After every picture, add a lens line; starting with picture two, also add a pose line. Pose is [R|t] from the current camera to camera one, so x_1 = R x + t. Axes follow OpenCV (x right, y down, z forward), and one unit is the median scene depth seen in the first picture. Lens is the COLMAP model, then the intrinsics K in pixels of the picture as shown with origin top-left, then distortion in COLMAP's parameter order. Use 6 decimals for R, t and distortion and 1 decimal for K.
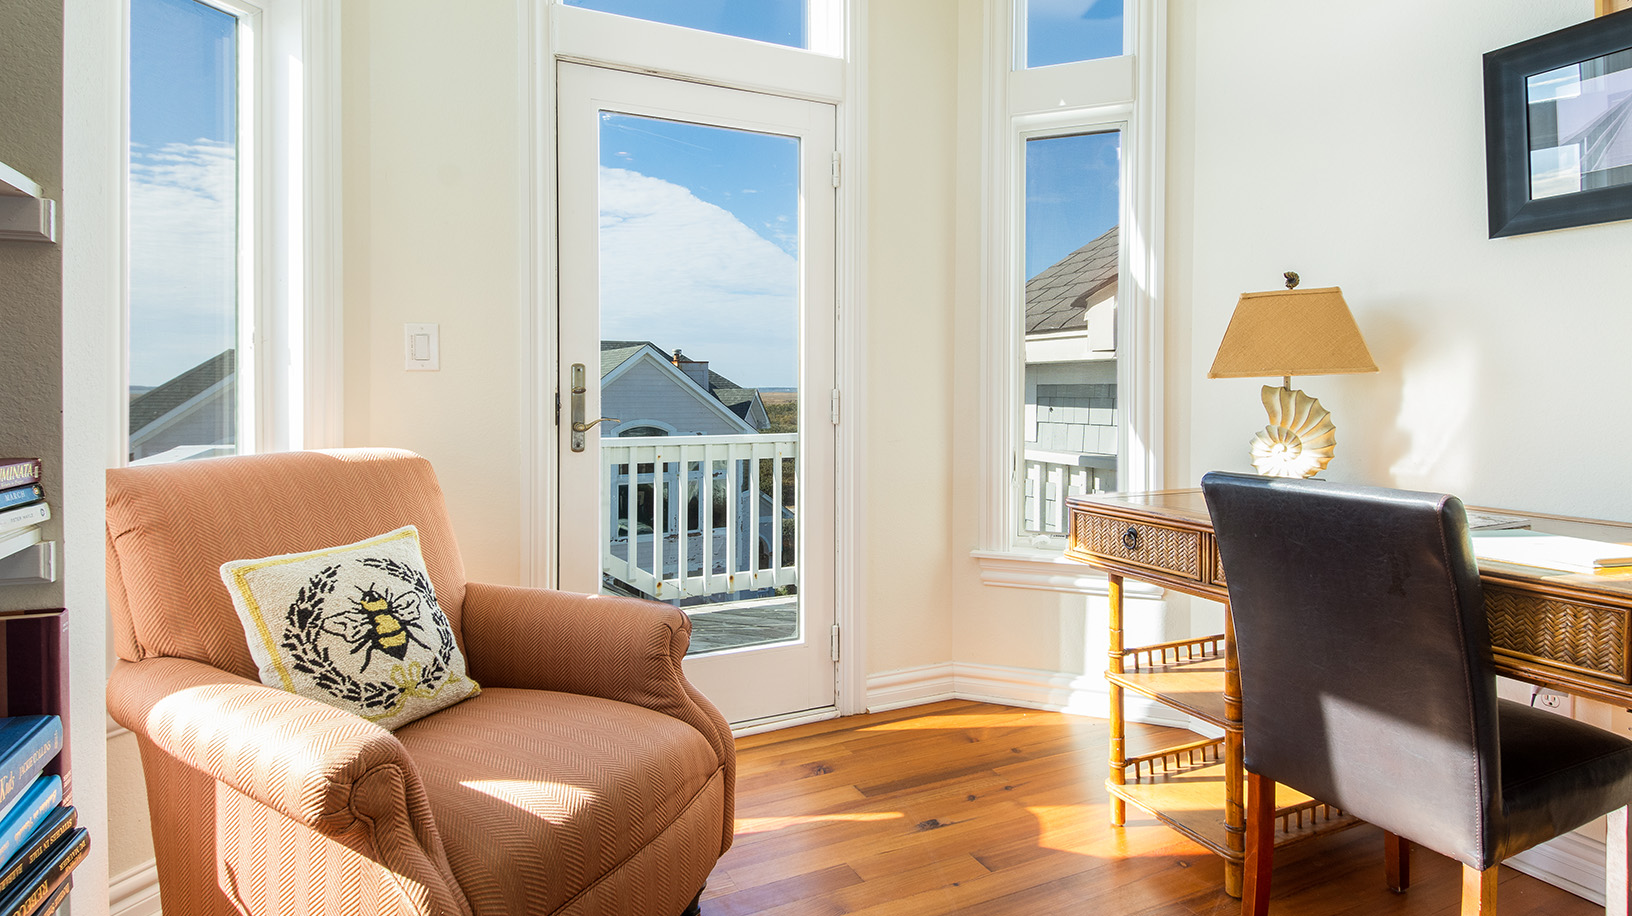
lens RADIAL K [[848.9, 0, 815.9], [0, 848.9, 386.9], [0, 0, 1]] dist [0.000382, -0.000360]
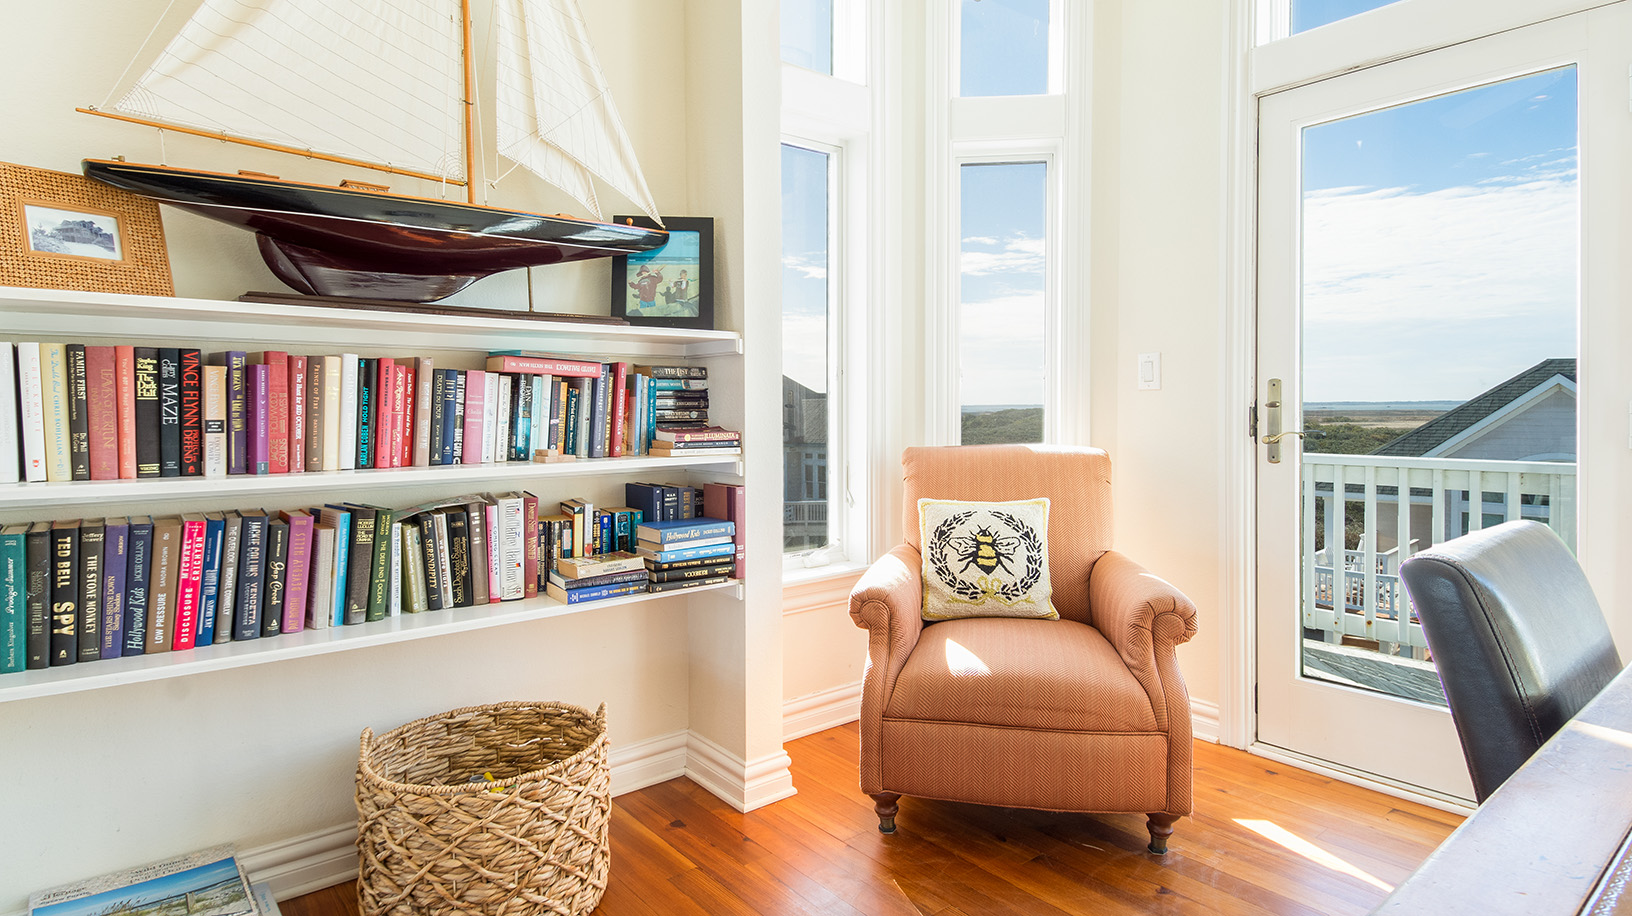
lens RADIAL K [[846.9, 0, 816.2], [0, 846.9, 416.4], [0, 0, 1]] dist [-0.000267, -0.000100]
pose [[0.215531, 0.007490, -0.976468, 0.996980], [0.009464, 0.999908, 0.009758, 0.004782], [0.976451, -0.011344, 0.215441, 0.342332]]
